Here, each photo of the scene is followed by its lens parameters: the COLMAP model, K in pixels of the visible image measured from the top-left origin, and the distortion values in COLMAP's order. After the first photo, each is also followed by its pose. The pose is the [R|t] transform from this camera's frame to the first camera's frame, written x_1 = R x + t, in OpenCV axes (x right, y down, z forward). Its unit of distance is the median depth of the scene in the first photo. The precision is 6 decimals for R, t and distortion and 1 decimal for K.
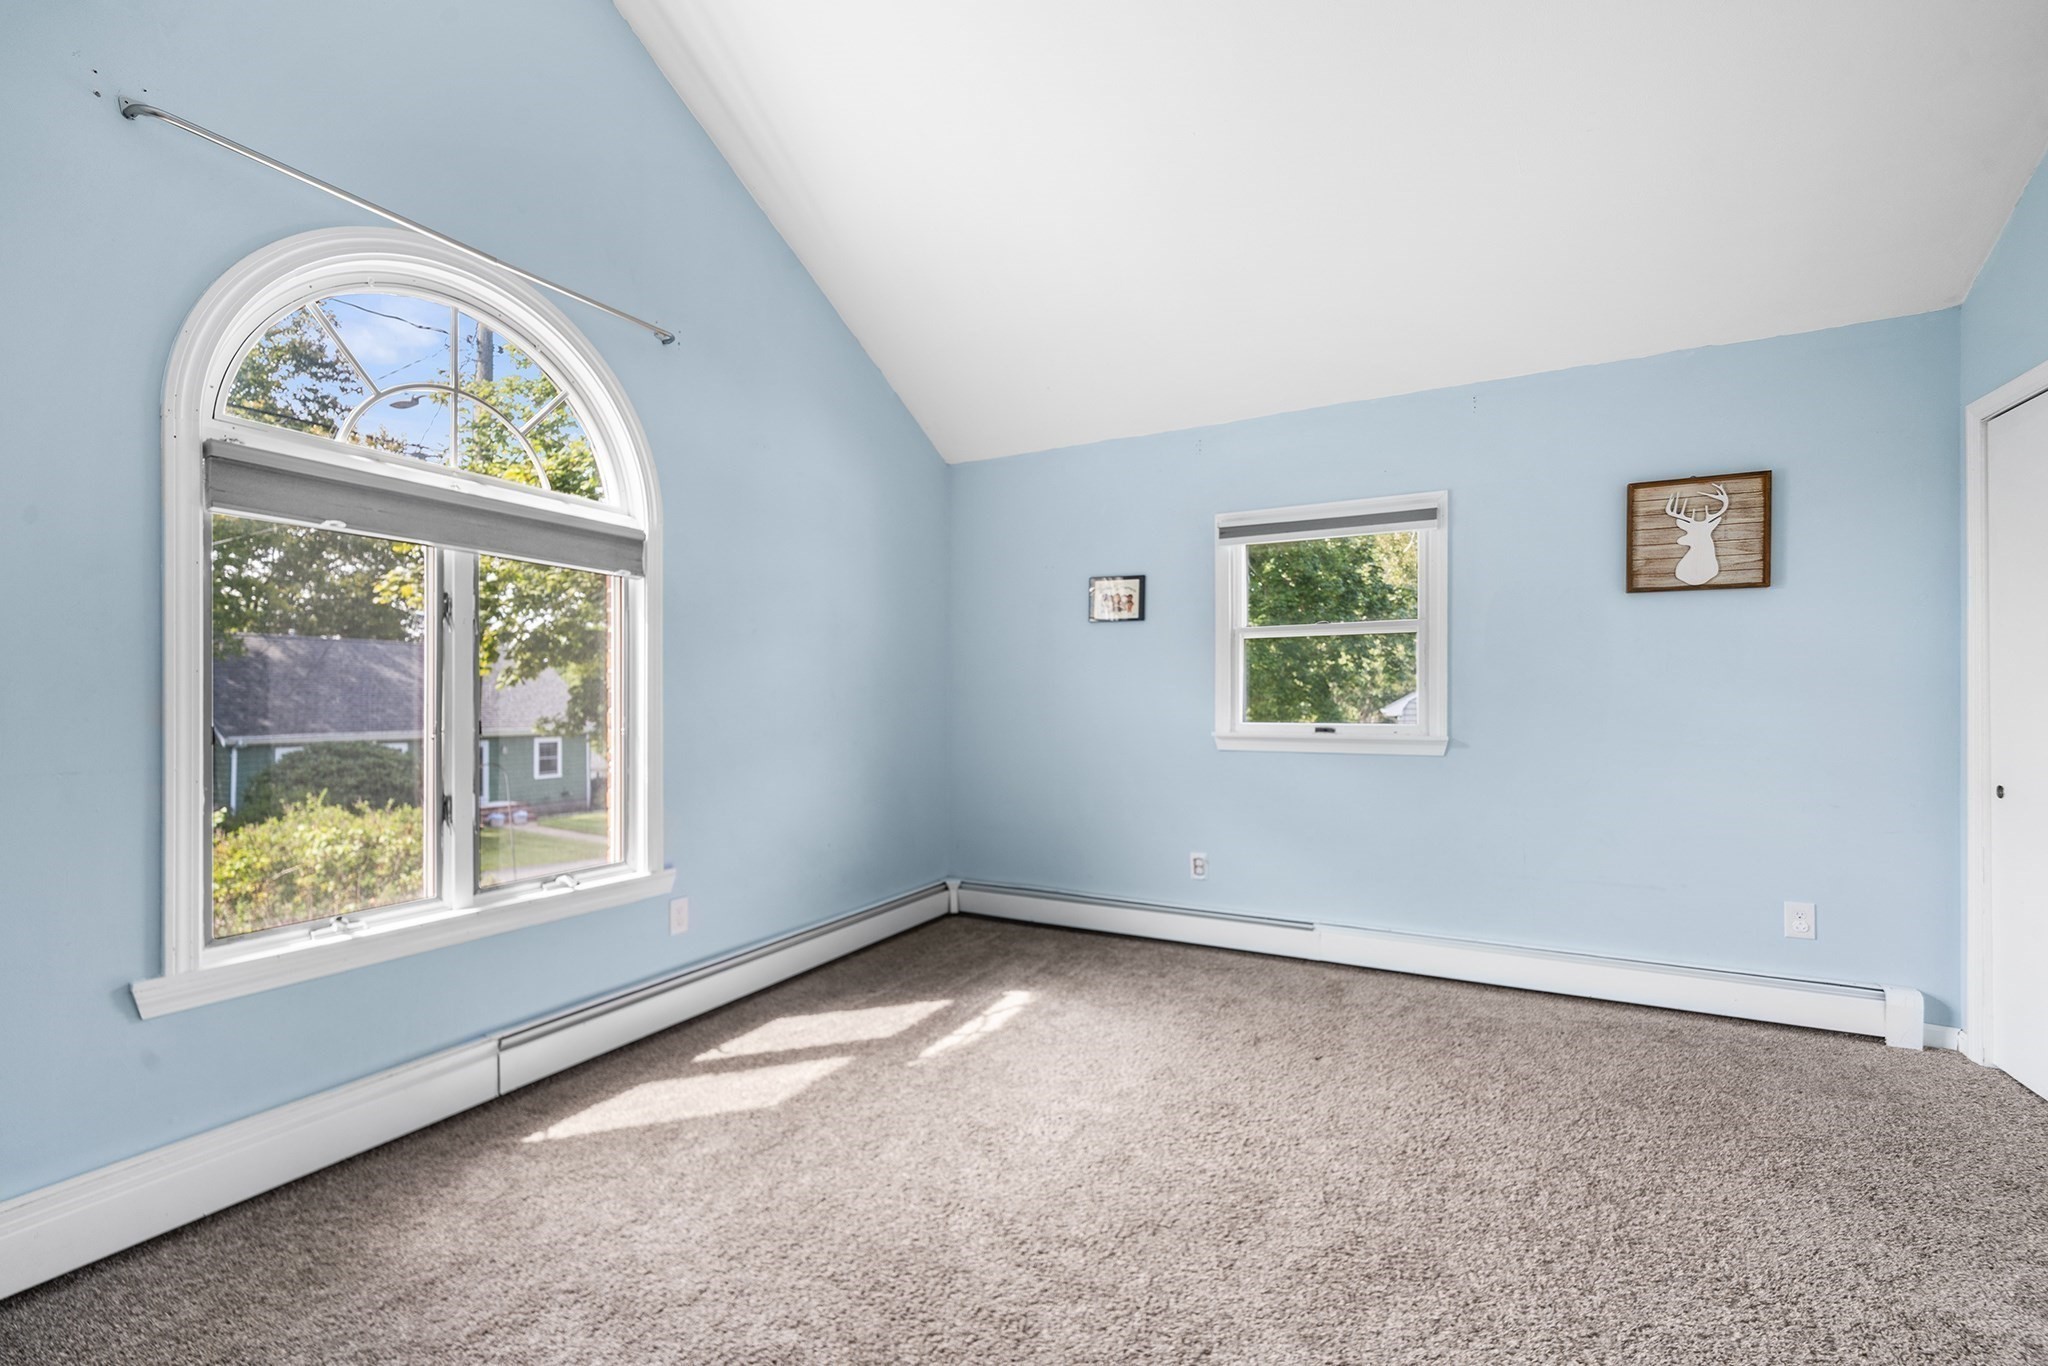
lens RADIAL K [[881.4, 0, 1026.9], [0, 881.4, 703.4], [0, 0, 1]] dist [-0.002277, 0.000041]
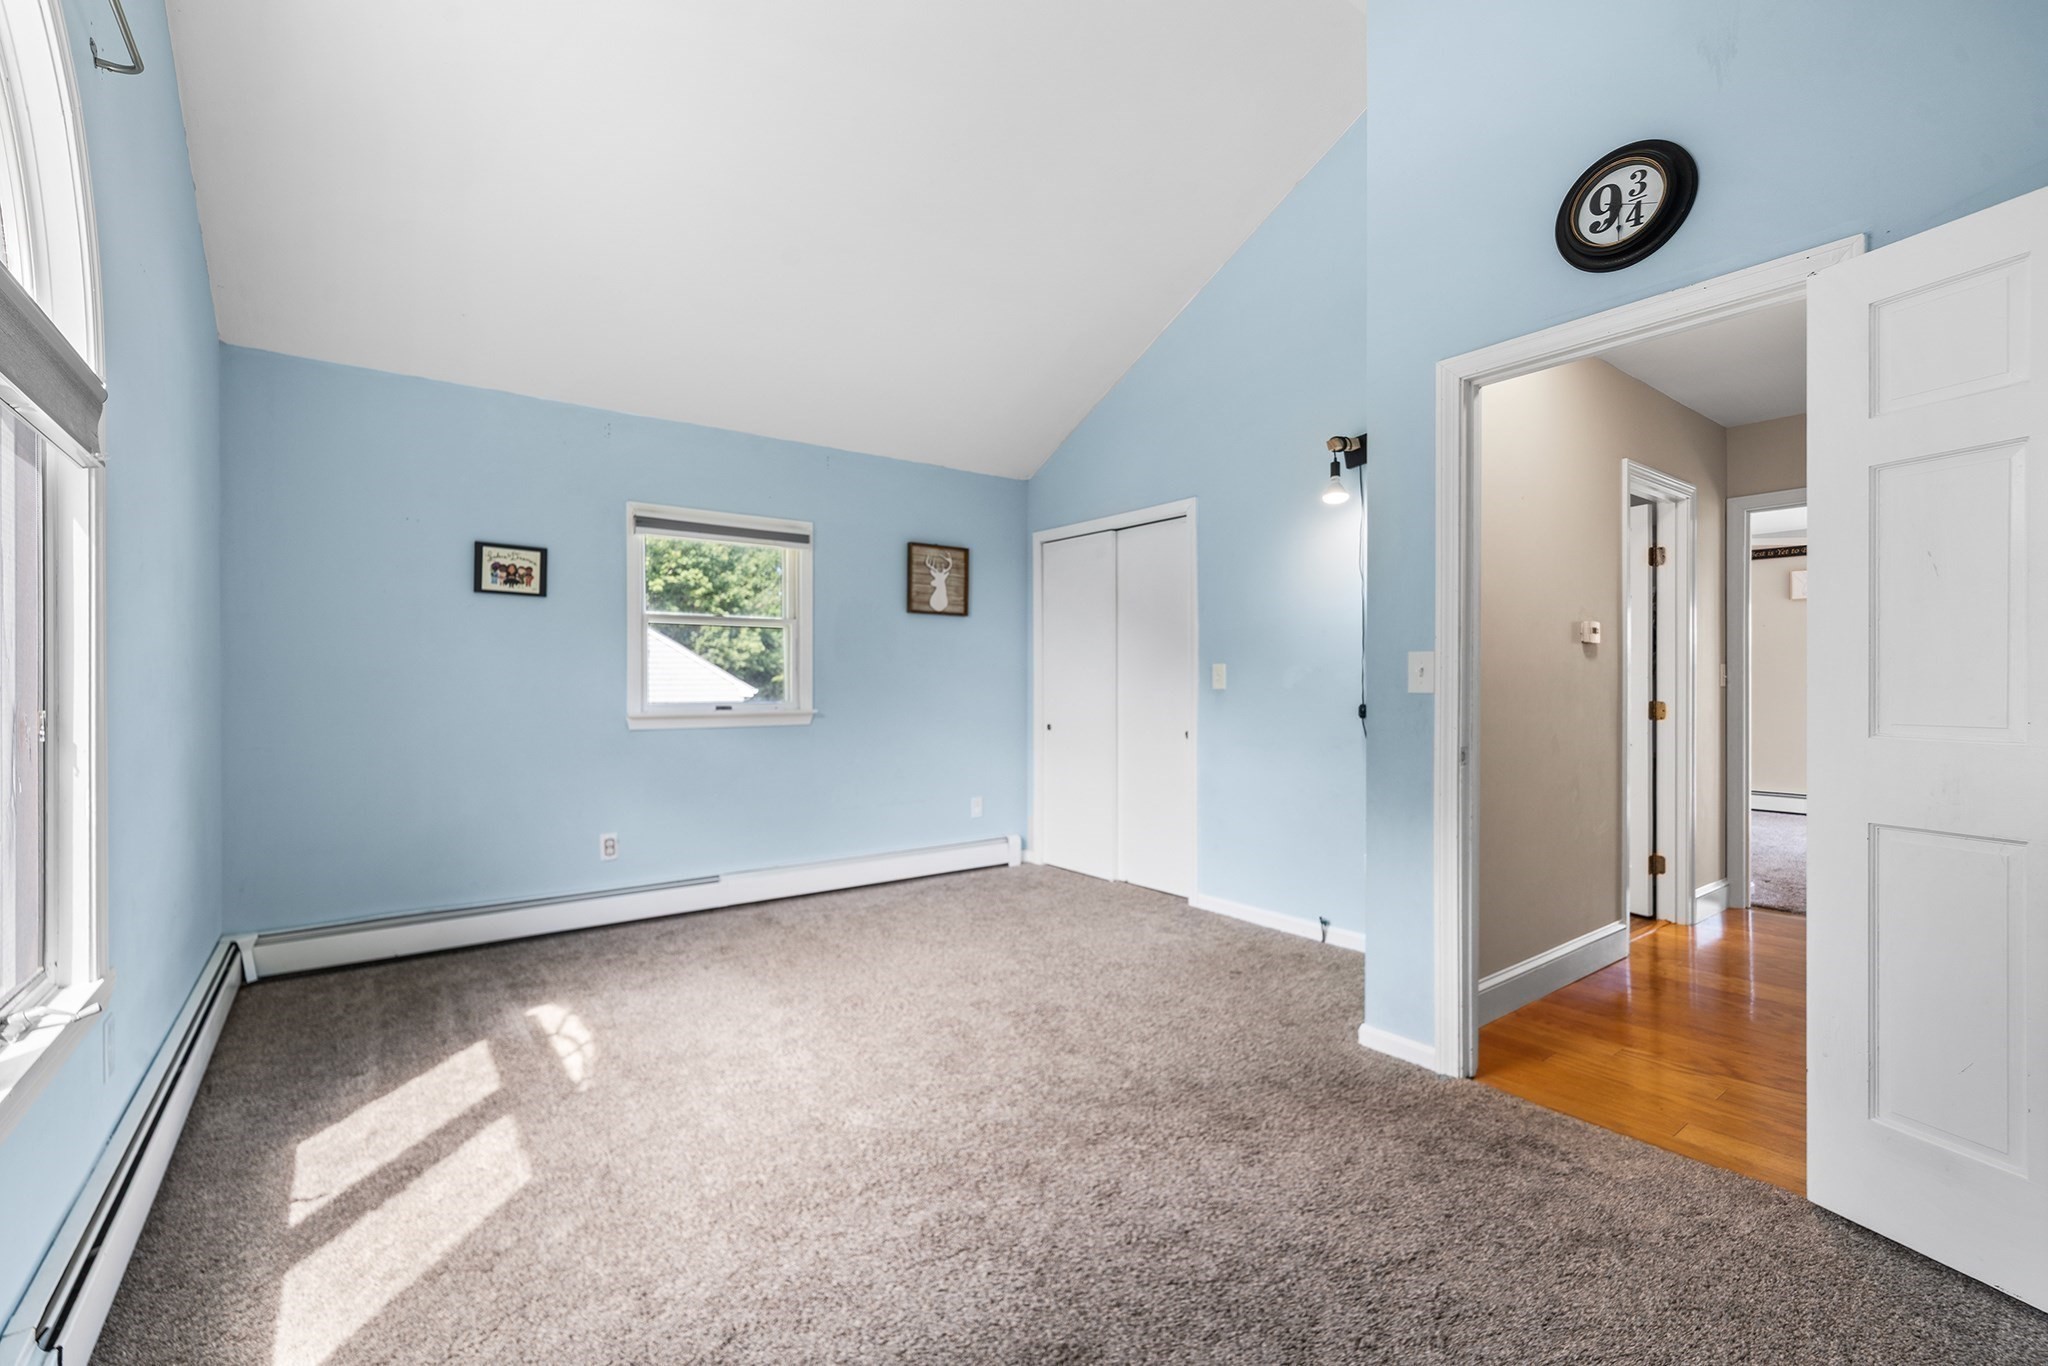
lens RADIAL K [[886.3, 0, 1024.0], [0, 886.3, 683.0], [0, 0, 1]] dist [0.000374, 0.000184]
pose [[0.399176, -0.000198, 0.916874, -0.662488], [0.003192, 0.999994, -0.001174, 0.000402], [-0.916869, 0.003395, 0.399174, 0.195719]]
